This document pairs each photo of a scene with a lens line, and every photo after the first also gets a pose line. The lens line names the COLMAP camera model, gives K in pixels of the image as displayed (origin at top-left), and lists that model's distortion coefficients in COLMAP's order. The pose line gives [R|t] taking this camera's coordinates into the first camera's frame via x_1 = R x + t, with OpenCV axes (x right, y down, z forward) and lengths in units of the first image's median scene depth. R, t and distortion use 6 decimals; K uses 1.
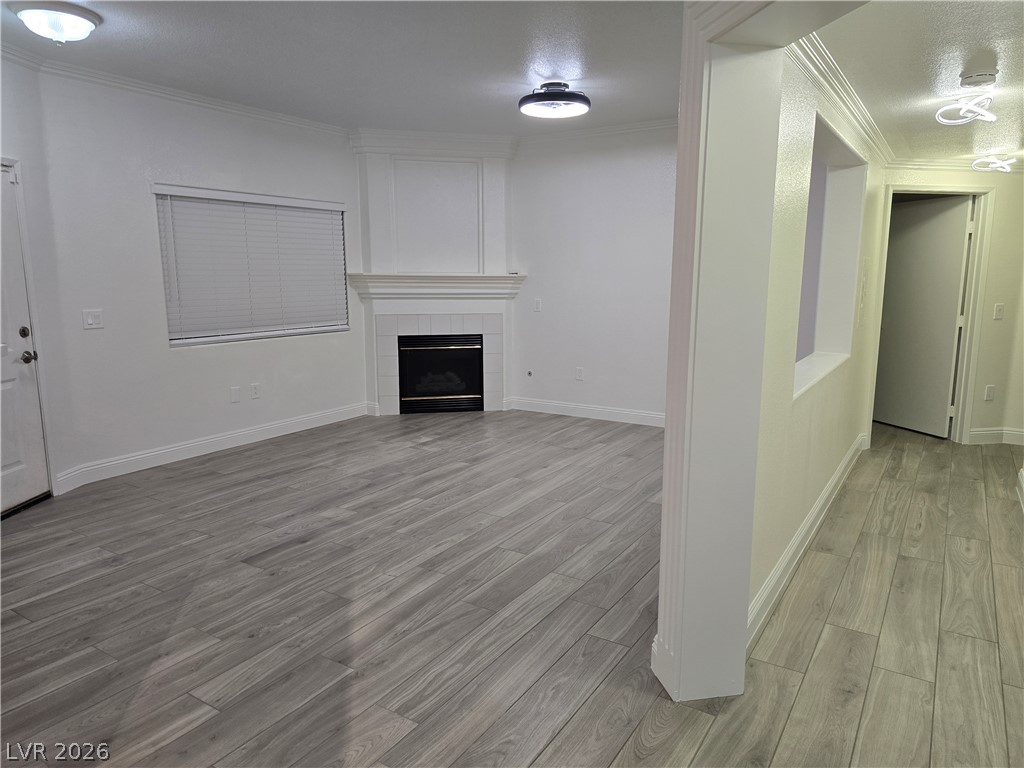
lens RADIAL K [[680.5, 0, 511.0], [0, 680.5, 390.3], [0, 0, 1]] dist [0.071684, -0.064388]
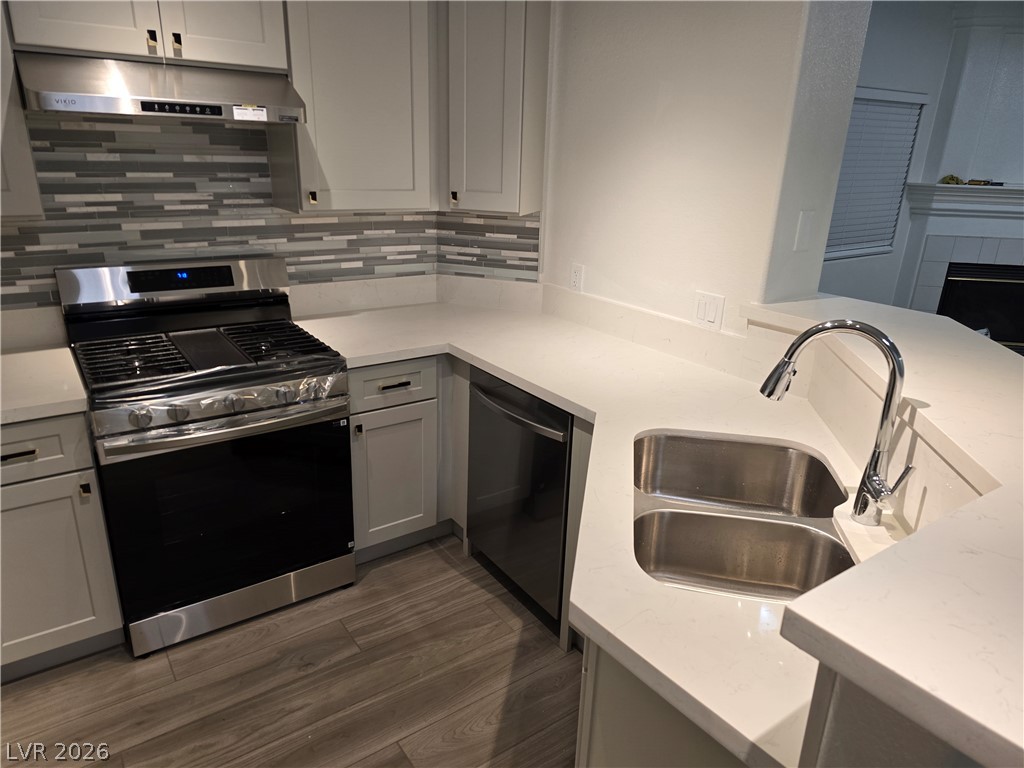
lens RADIAL K [[680.5, 0, 511.0], [0, 680.5, 390.3], [0, 0, 1]] dist [0.071684, -0.064388]
pose [[0.928151, 0.149210, -0.340988, -0.500990], [-0.091840, 0.979612, 0.178679, -0.043340], [0.360697, -0.134525, 0.922931, 0.031260]]
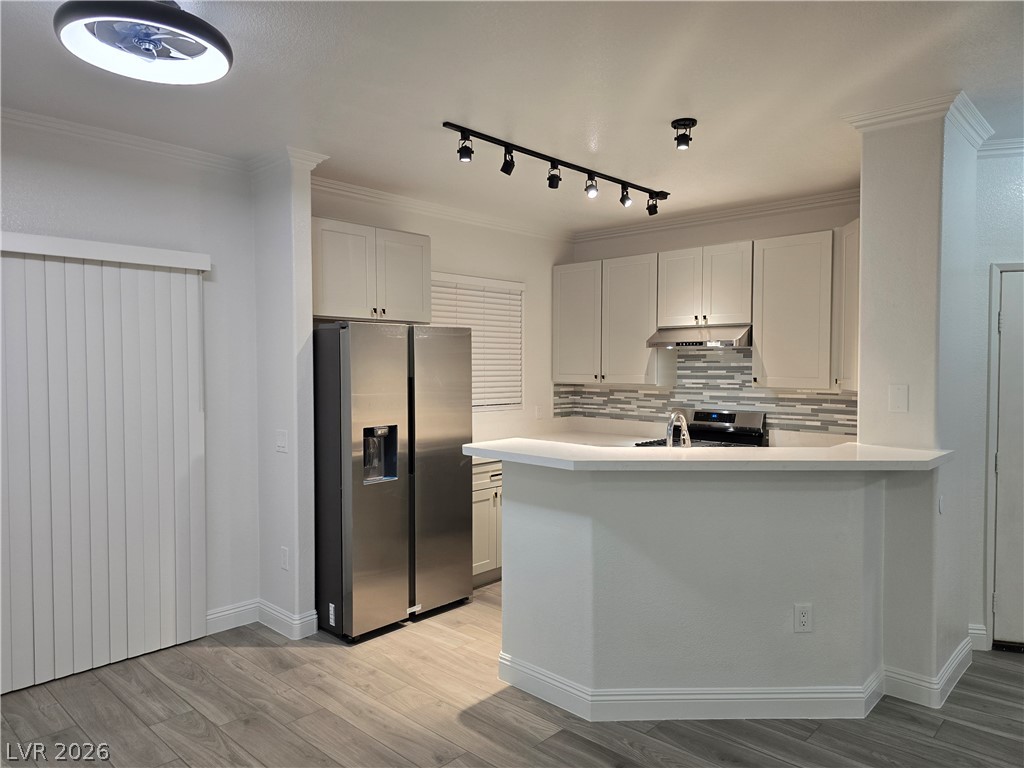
lens RADIAL K [[680.5, 0, 511.0], [0, 680.5, 390.3], [0, 0, 1]] dist [0.071684, -0.064388]
pose [[-0.175441, 0.041492, -0.983615, 0.229324], [-0.166277, 0.983509, 0.071146, -0.077394], [0.970347, 0.176035, -0.165648, 0.293277]]
